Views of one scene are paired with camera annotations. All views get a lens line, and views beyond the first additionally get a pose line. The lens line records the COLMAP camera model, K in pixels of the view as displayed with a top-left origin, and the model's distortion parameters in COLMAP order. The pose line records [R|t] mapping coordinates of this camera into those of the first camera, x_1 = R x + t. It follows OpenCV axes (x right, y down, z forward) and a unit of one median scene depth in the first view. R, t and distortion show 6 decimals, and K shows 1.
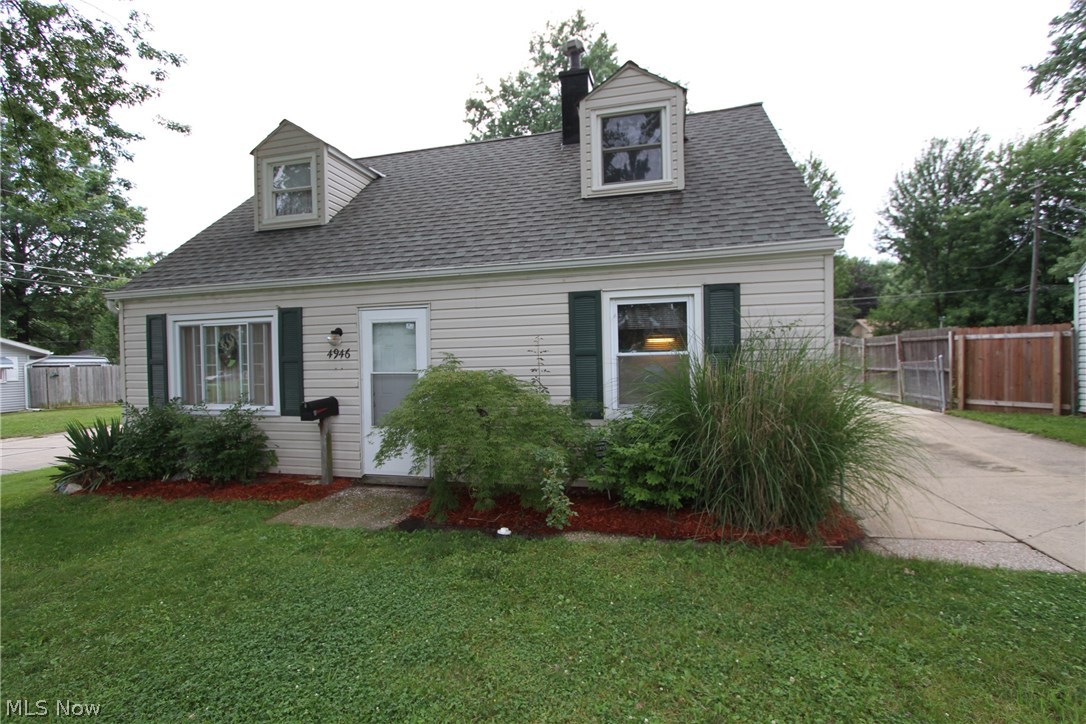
lens RADIAL K [[500.8, 0, 545.1], [0, 500.8, 356.8], [0, 0, 1]] dist [-0.014921, 0.000422]
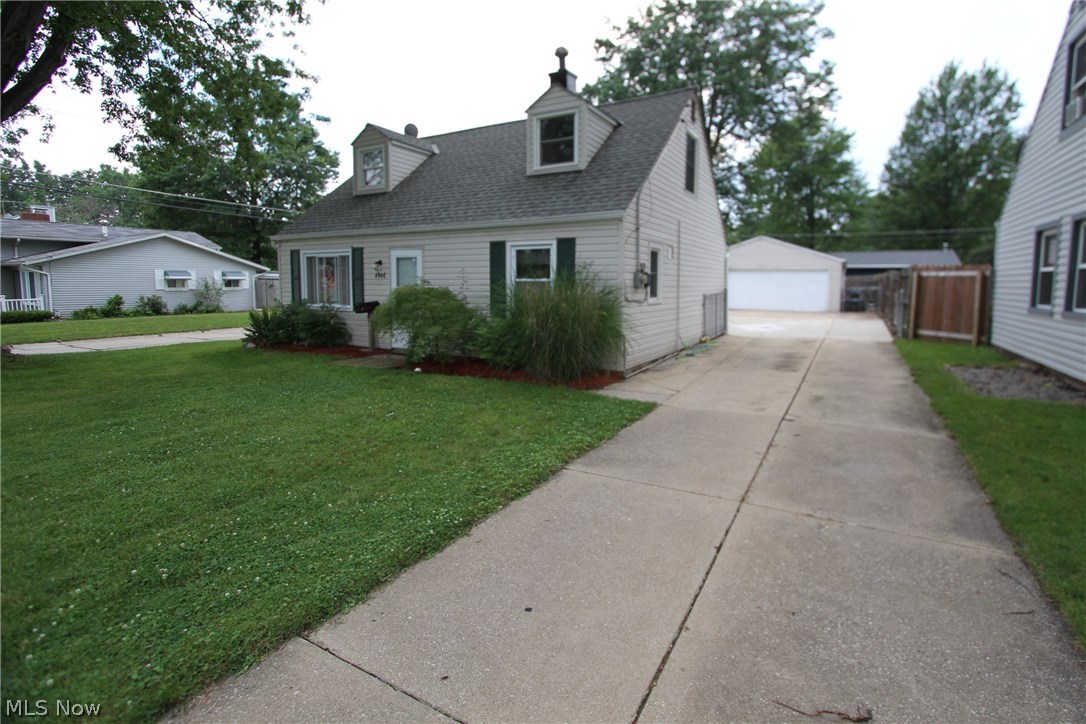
lens RADIAL K [[505.7, 0, 589.7], [0, 505.7, 311.5], [0, 0, 1]] dist [-0.012793, 0.000105]
pose [[0.969486, 0.041695, -0.241574, 0.617556], [-0.027051, 0.997607, 0.063625, -0.010798], [0.243649, -0.055149, 0.968294, -0.431051]]
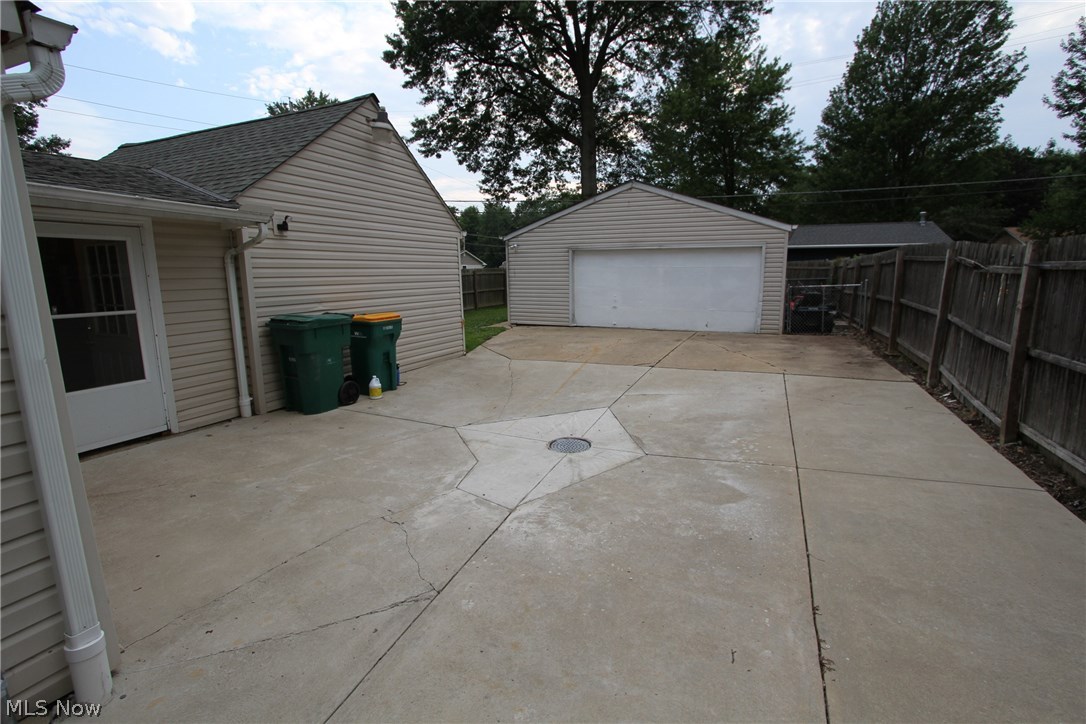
lens RADIAL K [[507.5, 0, 550.7], [0, 507.5, 364.8], [0, 0, 1]] dist [-0.010997, 0.000252]
pose [[0.987286, 0.044813, -0.152505, 0.902925], [-0.016038, 0.982624, 0.184912, -0.036894], [0.158141, -0.180115, 0.970850, 1.446955]]
